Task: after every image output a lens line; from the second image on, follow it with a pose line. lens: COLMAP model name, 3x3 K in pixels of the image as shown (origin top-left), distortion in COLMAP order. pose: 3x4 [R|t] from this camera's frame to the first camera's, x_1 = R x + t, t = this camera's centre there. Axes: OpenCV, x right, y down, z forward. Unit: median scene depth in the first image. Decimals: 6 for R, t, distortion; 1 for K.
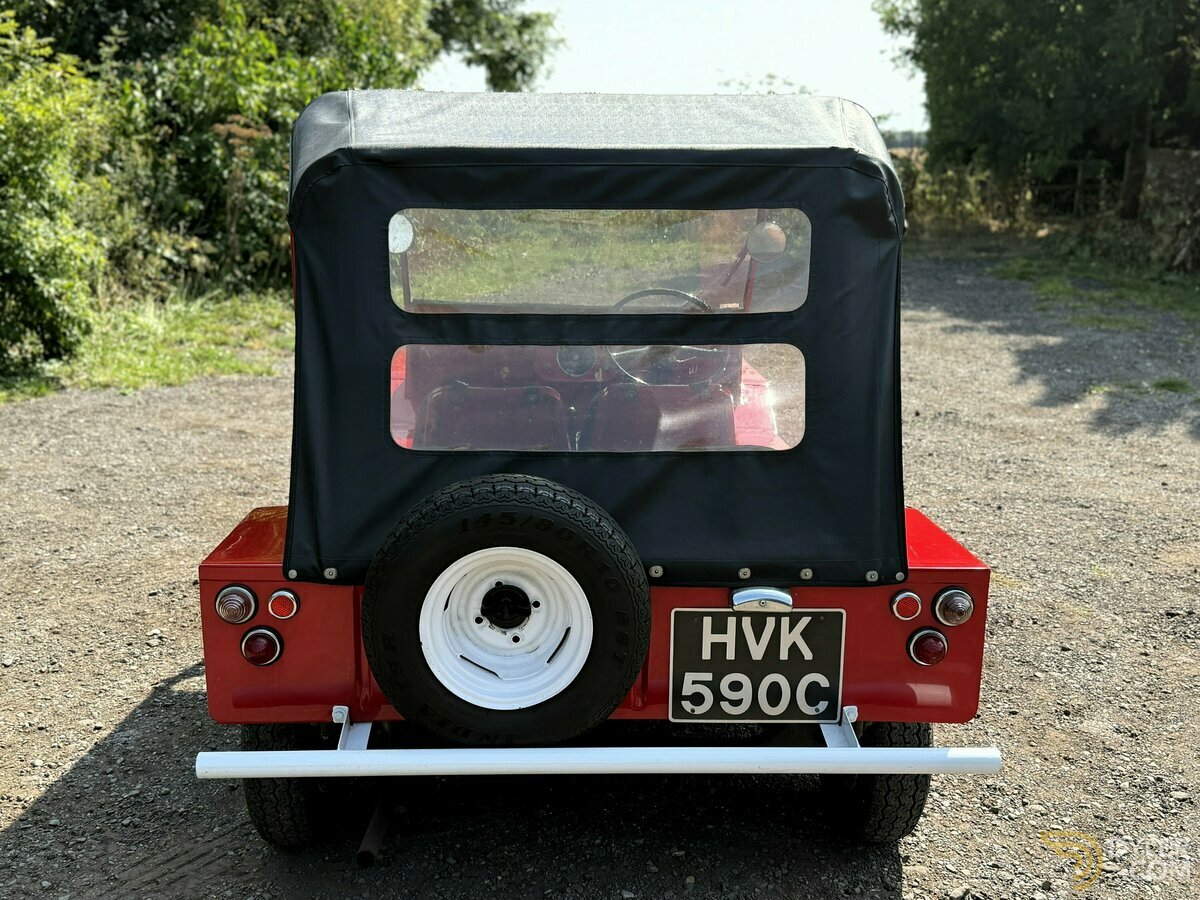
lens RADIAL K [[1223.8, 0, 593.9], [0, 1223.8, 530.7], [0, 0, 1]] dist [0.106403, -0.215141]
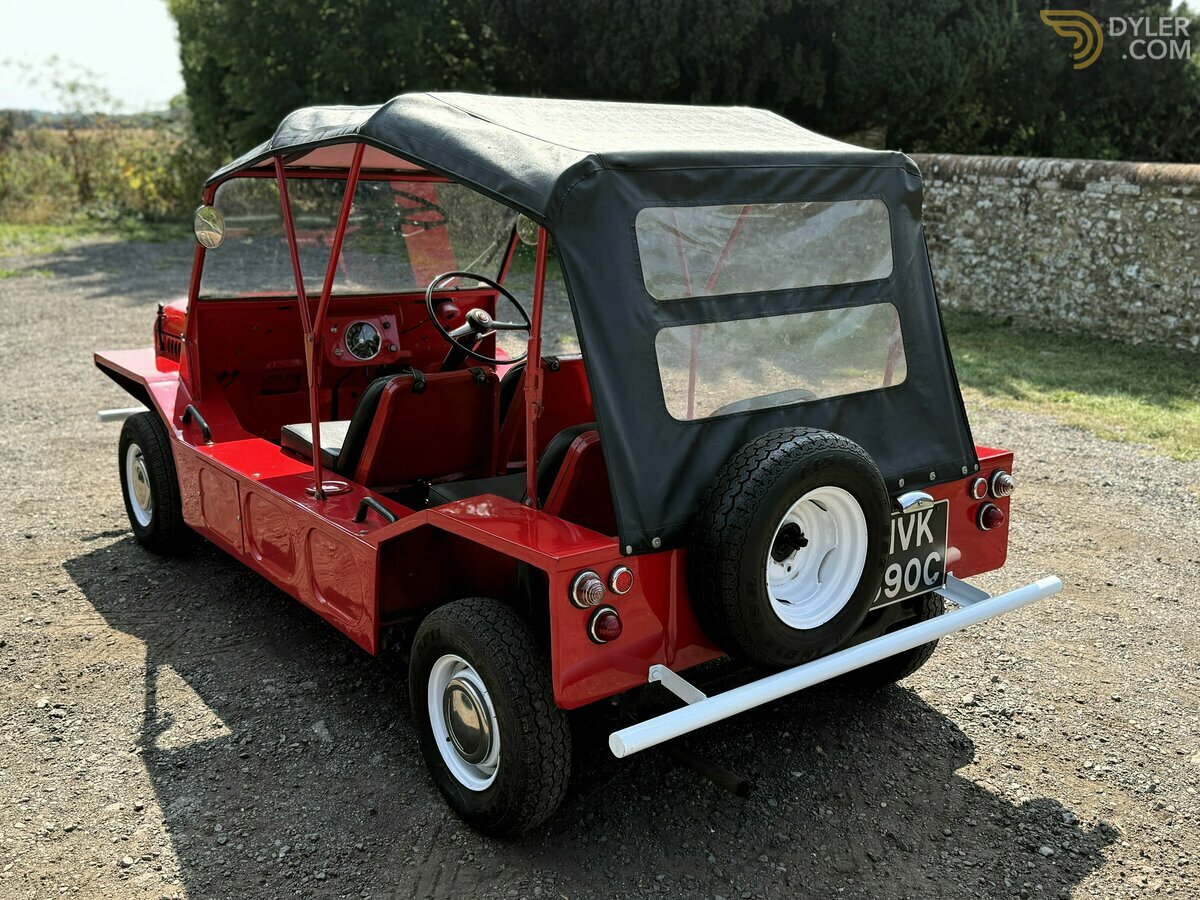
lens RADIAL K [[1157.2, 0, 600.0], [0, 1157.2, 450.0], [0, 0, 1]] dist [0.105150, -0.222195]
pose [[0.809227, -0.142622, 0.569921, -0.794953], [0.161664, 0.986693, 0.017373, -0.069075], [-0.564815, 0.078077, 0.821516, 0.177681]]
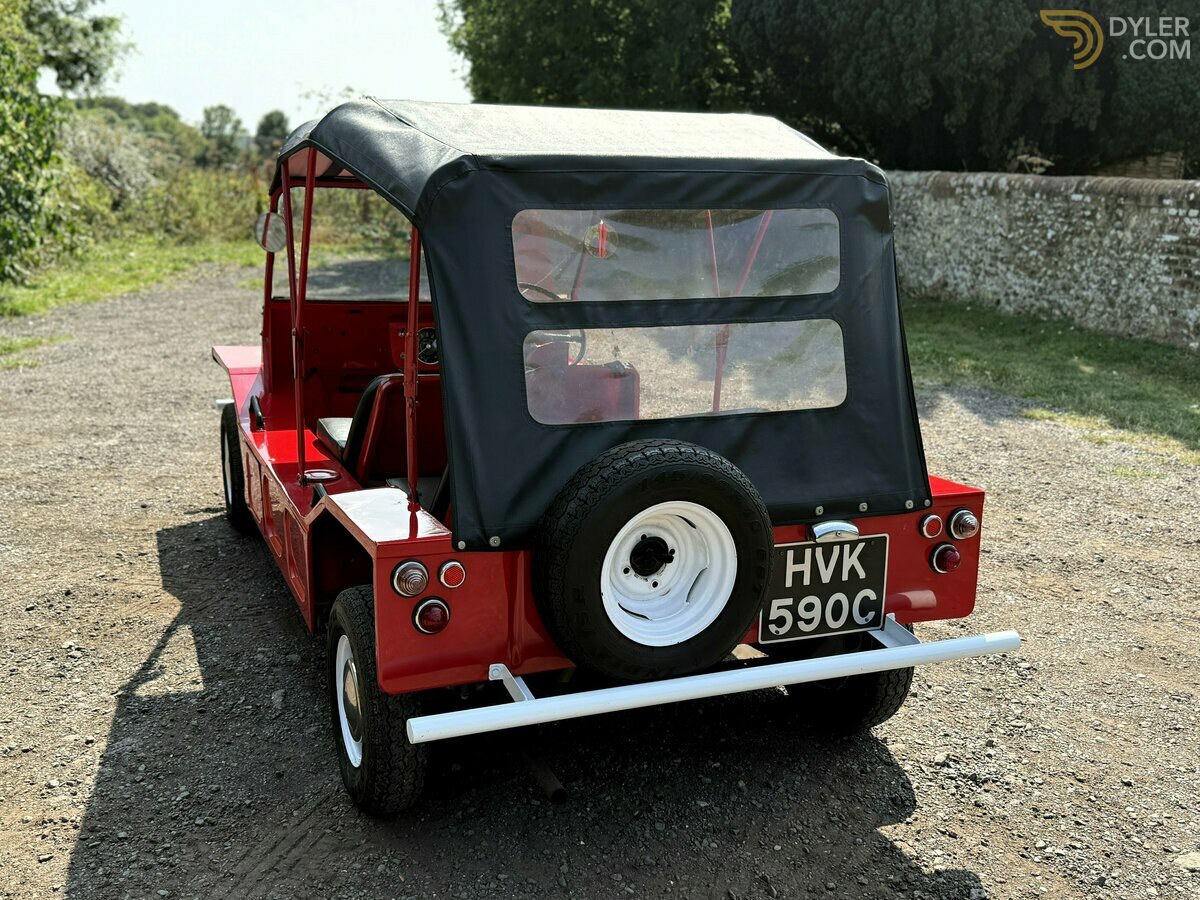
lens RADIAL K [[1157.7, 0, 554.9], [0, 1157.7, 484.2], [0, 0, 1]] dist [0.103524, -0.197704]
pose [[0.941070, -0.075528, 0.329670, -0.481085], [0.084251, 0.996370, -0.012229, 0.001113], [-0.327549, 0.039283, 0.944017, 0.011678]]
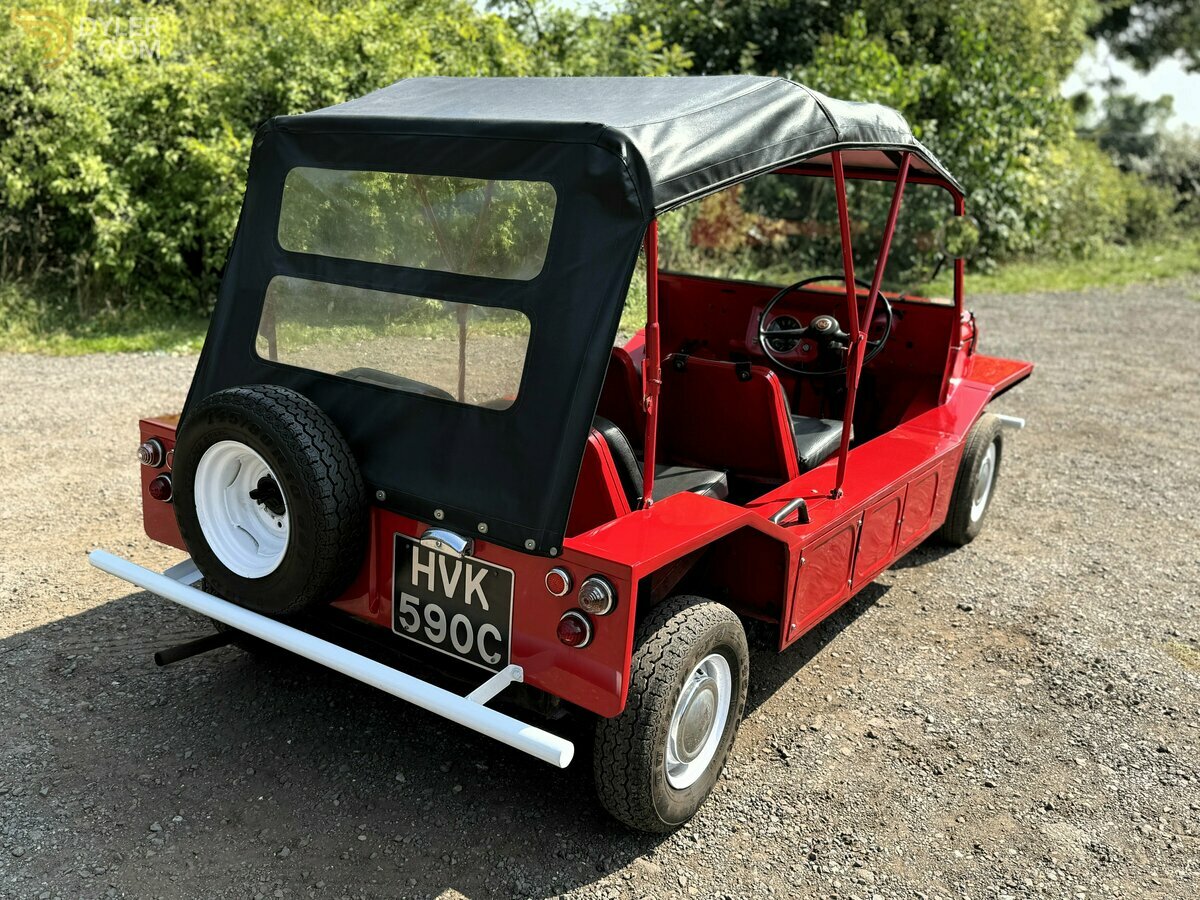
lens RADIAL K [[1046.9, 0, 564.8], [0, 1046.9, 481.9], [0, 0, 1]] dist [0.111708, -0.161418]
pose [[0.799094, 0.203025, -0.565888, 0.714619], [-0.201460, 0.977262, 0.066132, -0.075311], [0.566447, 0.061159, 0.821825, 0.291889]]
